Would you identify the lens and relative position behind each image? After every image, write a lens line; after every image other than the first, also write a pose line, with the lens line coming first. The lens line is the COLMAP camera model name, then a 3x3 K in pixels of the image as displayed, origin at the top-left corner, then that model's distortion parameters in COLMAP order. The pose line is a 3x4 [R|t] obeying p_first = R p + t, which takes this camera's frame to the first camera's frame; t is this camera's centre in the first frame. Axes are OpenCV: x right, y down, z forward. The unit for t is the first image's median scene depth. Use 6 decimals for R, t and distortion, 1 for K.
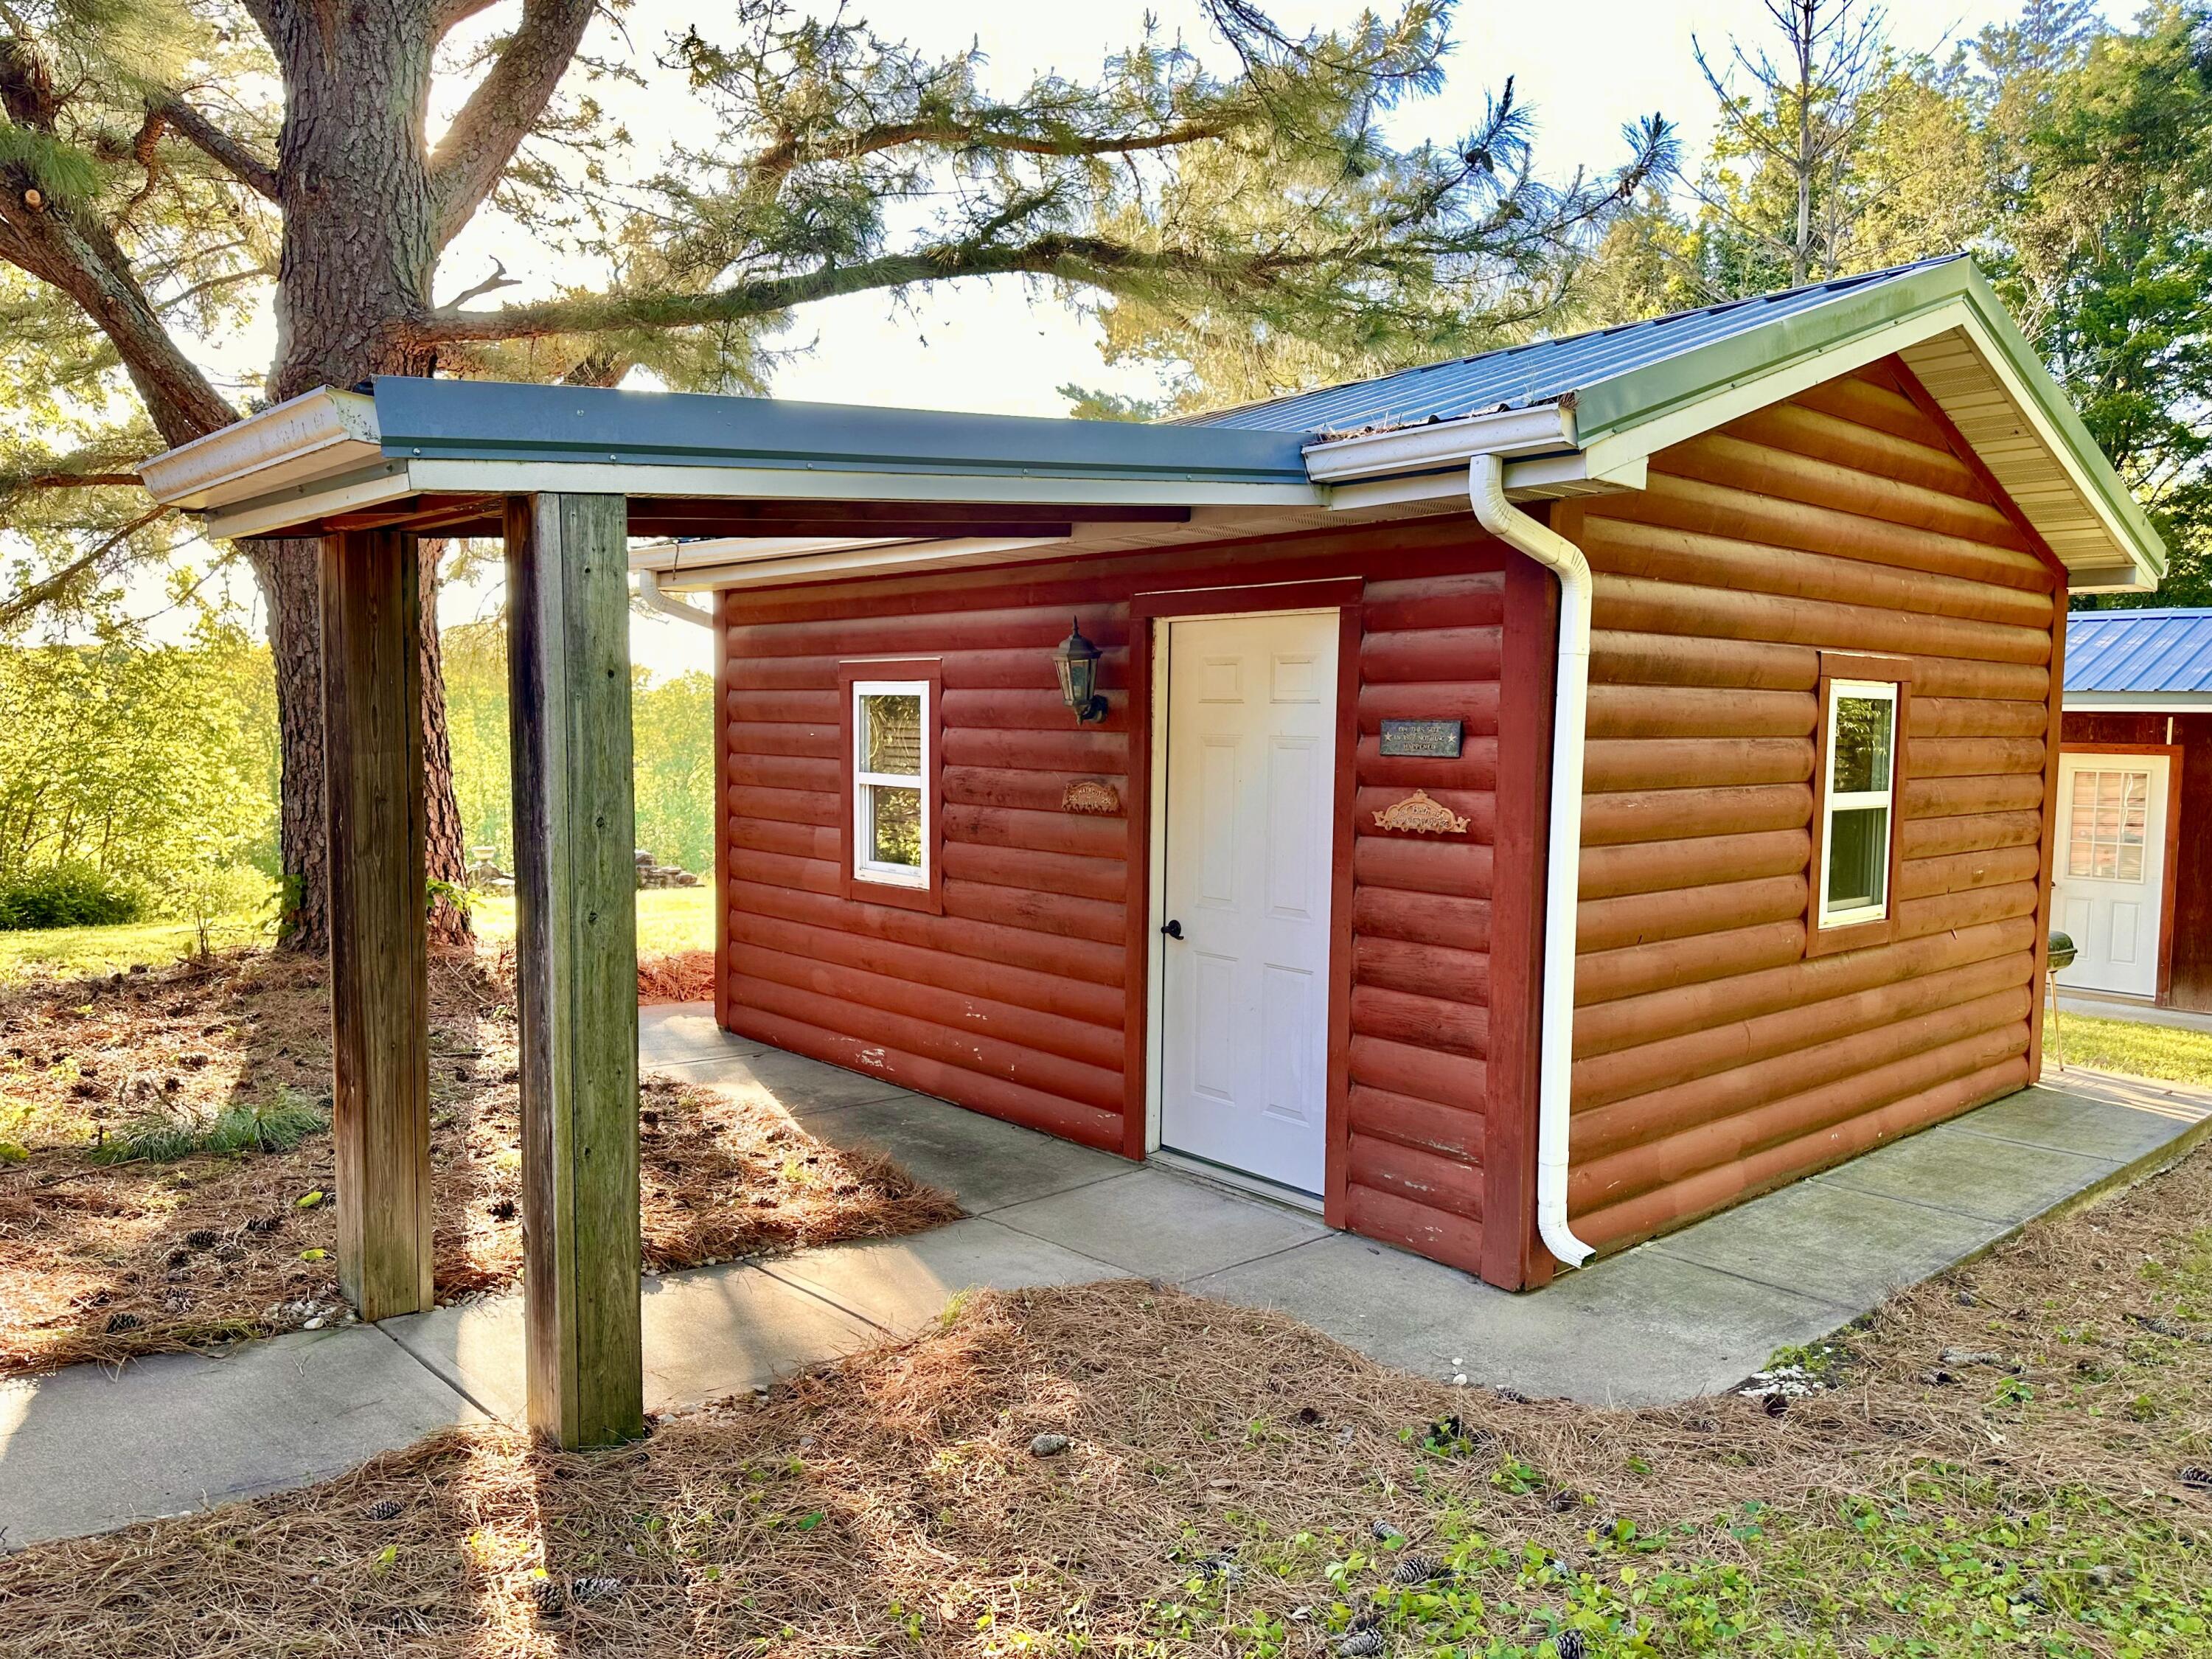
lens RADIAL K [[1558.4, 0, 1106.0], [0, 1558.4, 829.5], [0, 0, 1]] dist [-0.005147, -0.002998]
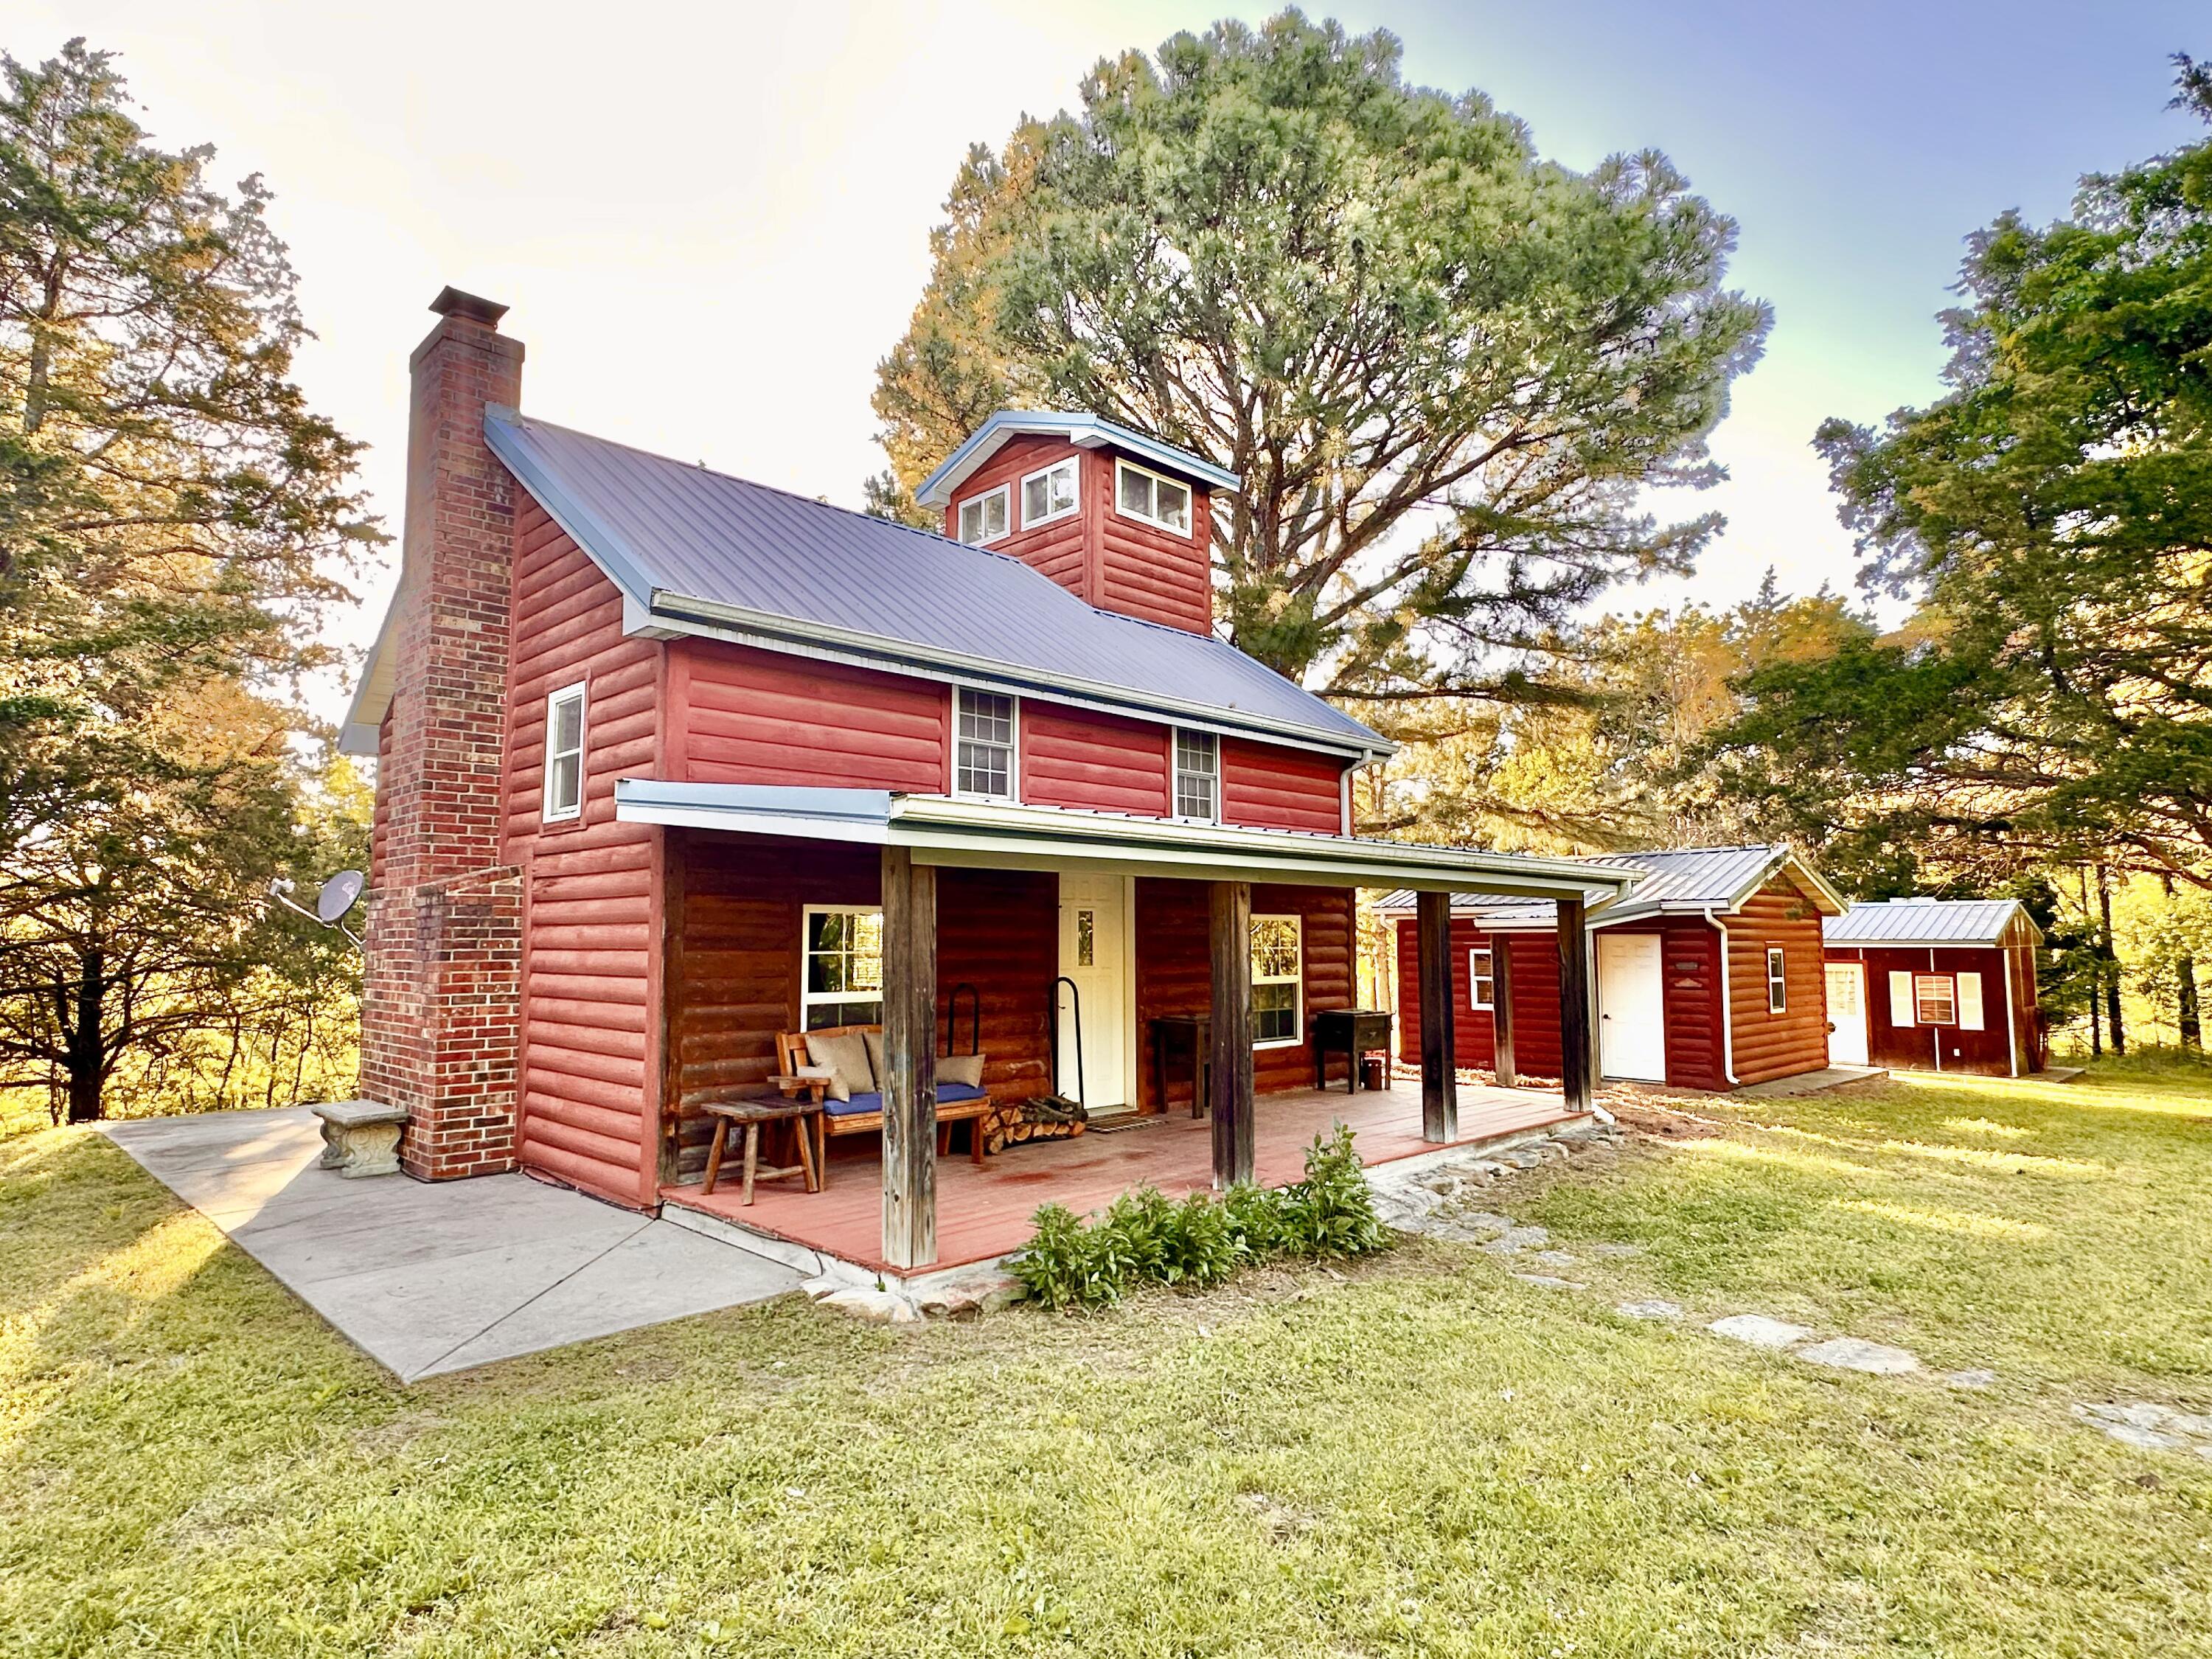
lens RADIAL K [[1219.9, 0, 1102.1], [0, 1219.9, 862.4], [0, 0, 1]] dist [0.001993, 0.000145]
pose [[0.999087, -0.012437, 0.040869, -1.308852], [0.017643, 0.991409, -0.129603, 0.055656], [-0.038906, 0.130206, 0.990723, -1.960378]]
